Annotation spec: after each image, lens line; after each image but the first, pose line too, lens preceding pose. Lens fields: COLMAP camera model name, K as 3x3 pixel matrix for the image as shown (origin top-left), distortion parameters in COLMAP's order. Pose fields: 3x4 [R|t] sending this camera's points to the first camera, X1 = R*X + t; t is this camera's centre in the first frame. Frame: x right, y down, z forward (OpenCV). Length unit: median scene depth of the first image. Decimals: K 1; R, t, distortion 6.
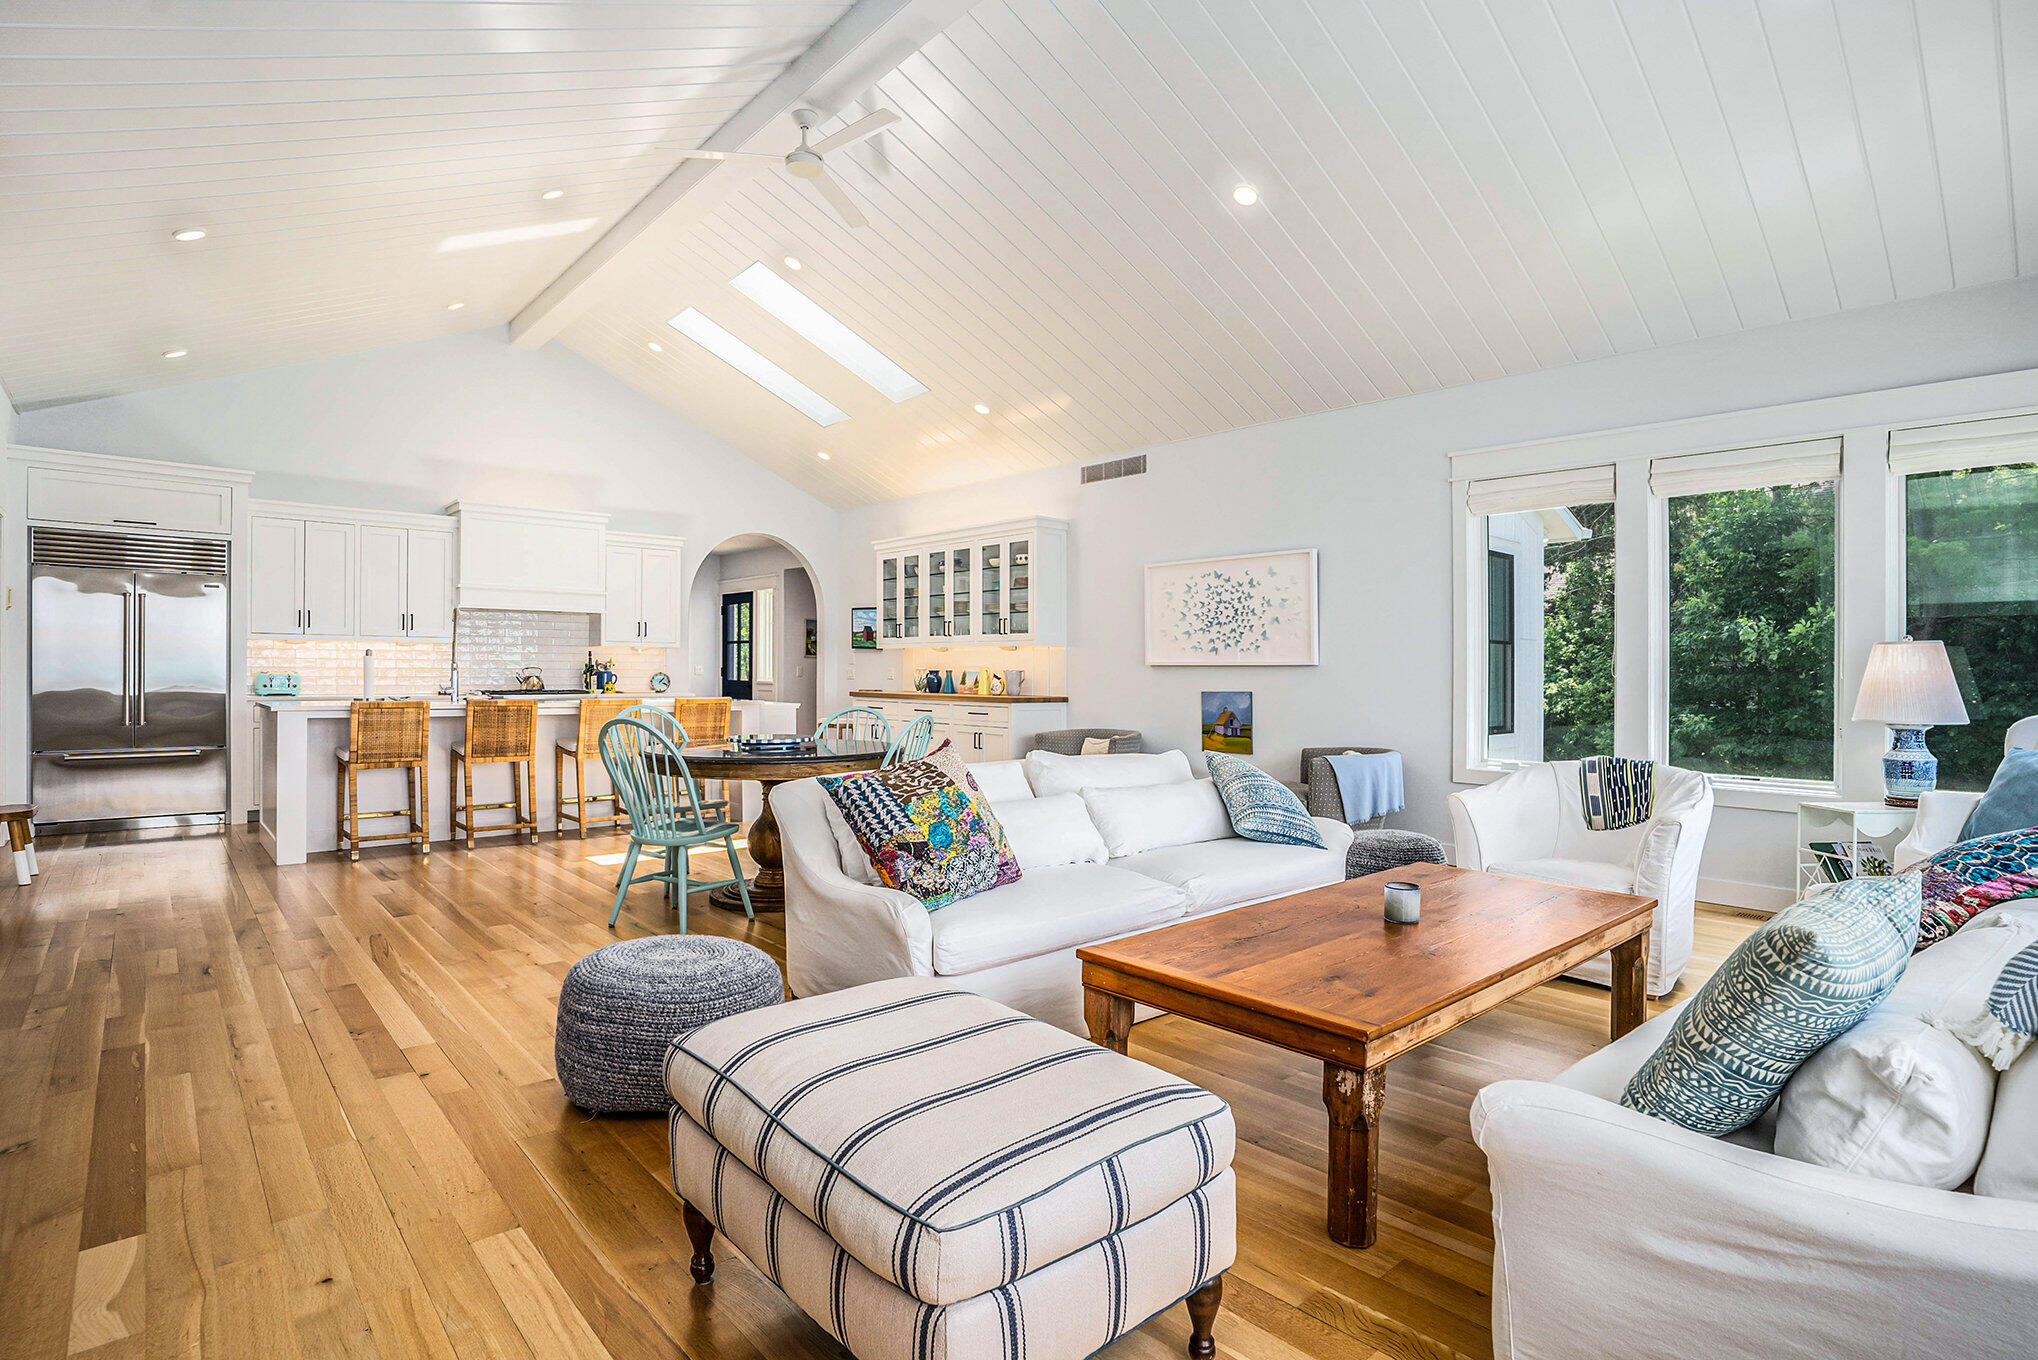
lens RADIAL K [[1027.7, 0, 1008.1], [0, 1027.7, 677.9], [0, 0, 1]] dist [-0.024265, 0.012362]
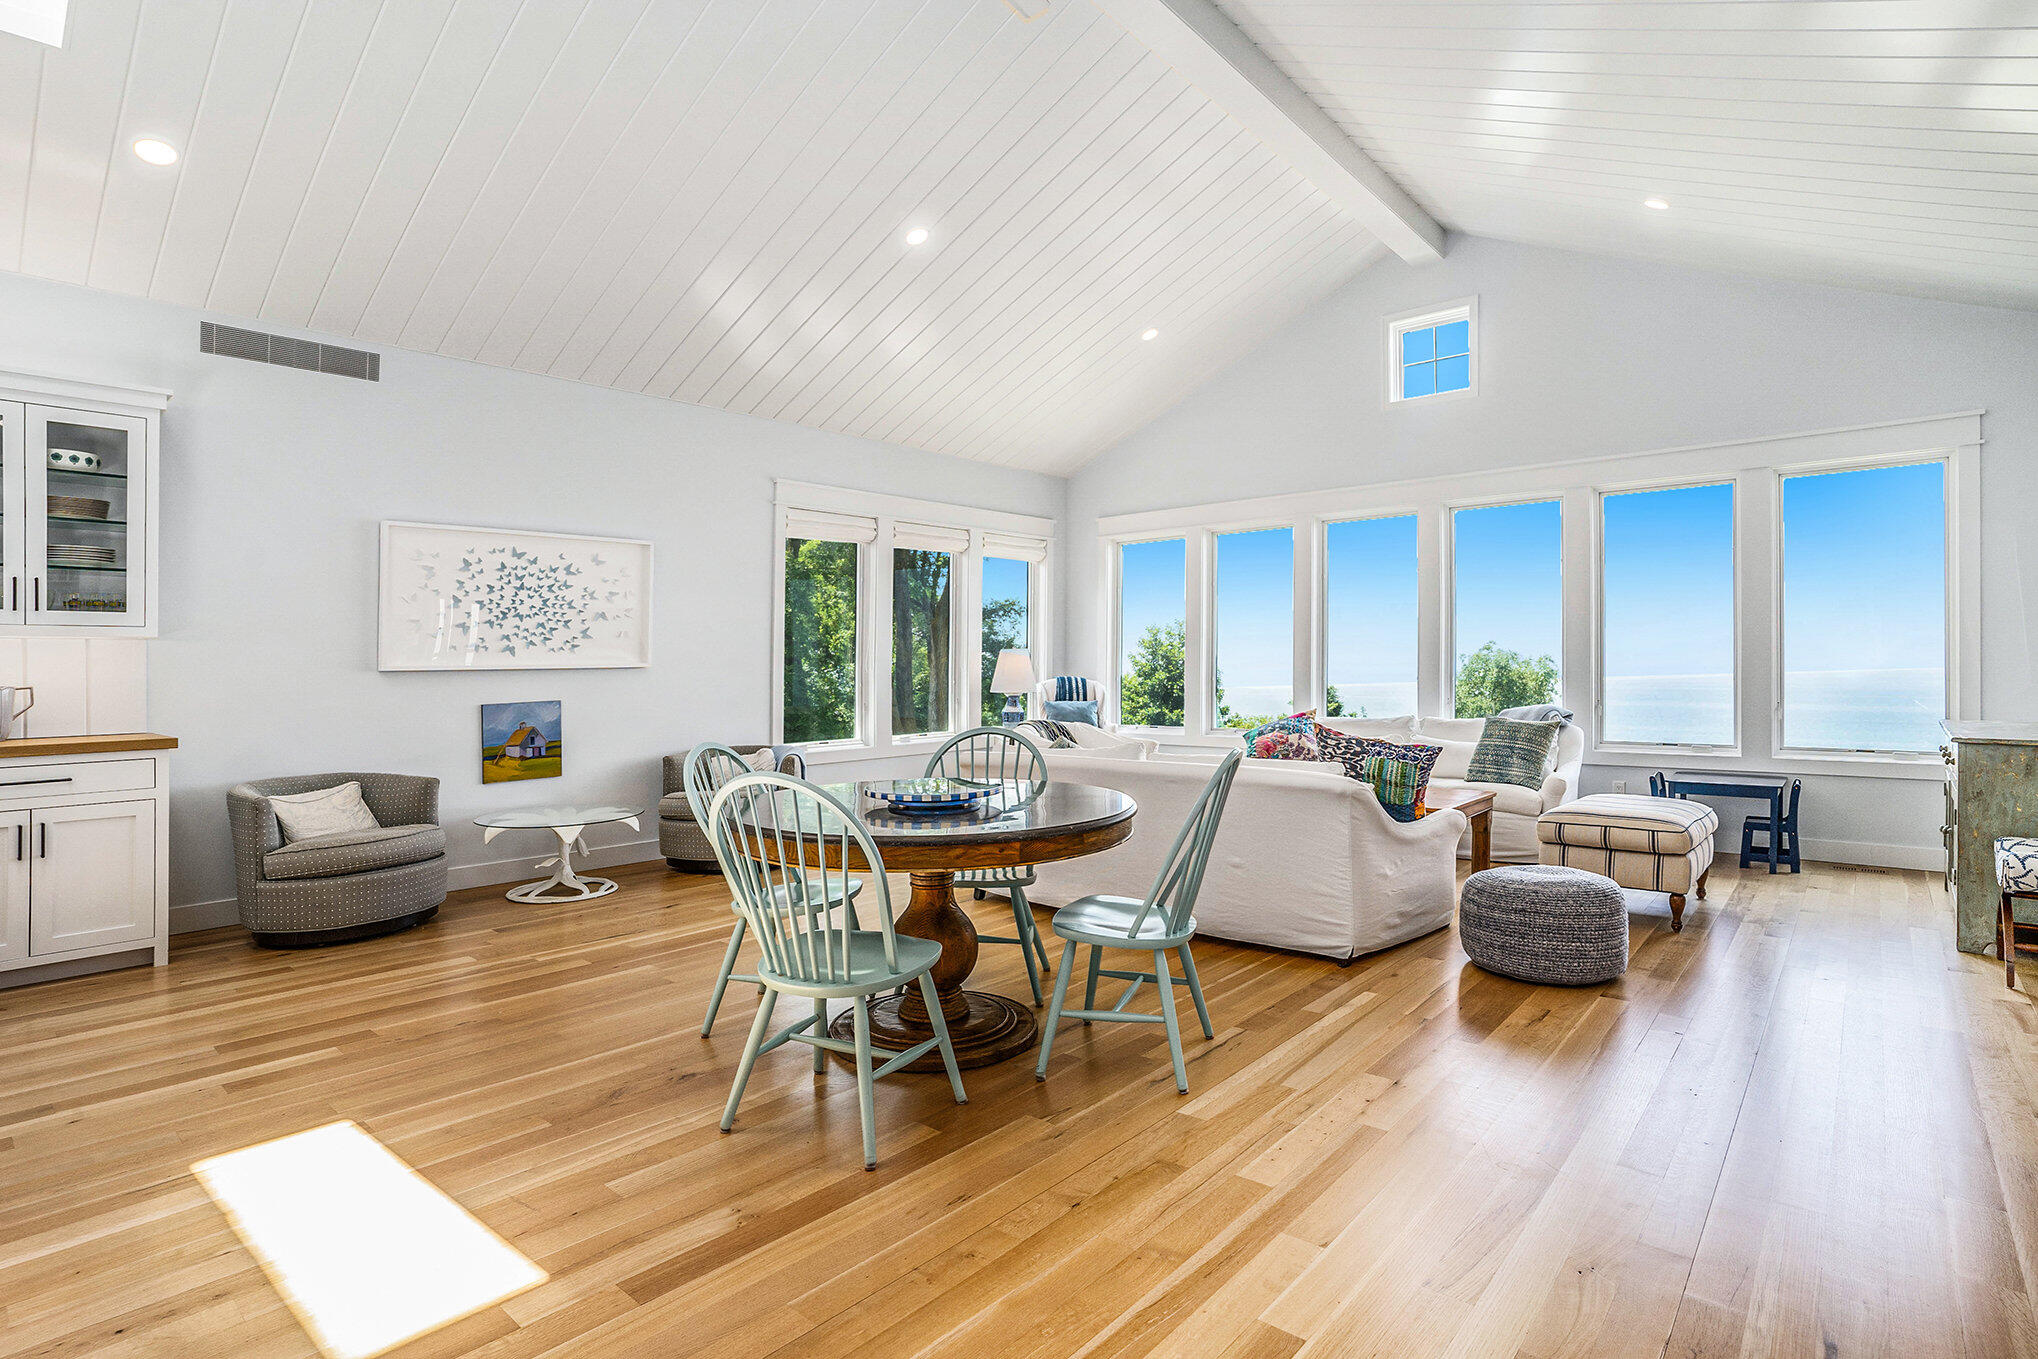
lens RADIAL K [[1027.7, 0, 1007.3], [0, 1027.7, 665.0], [0, 0, 1]] dist [-0.024265, 0.012362]
pose [[-0.115949, -0.006602, 0.993233, -0.613846], [0.022180, 0.999711, 0.009235, -0.014464], [-0.993007, 0.023101, -0.115769, 0.727680]]
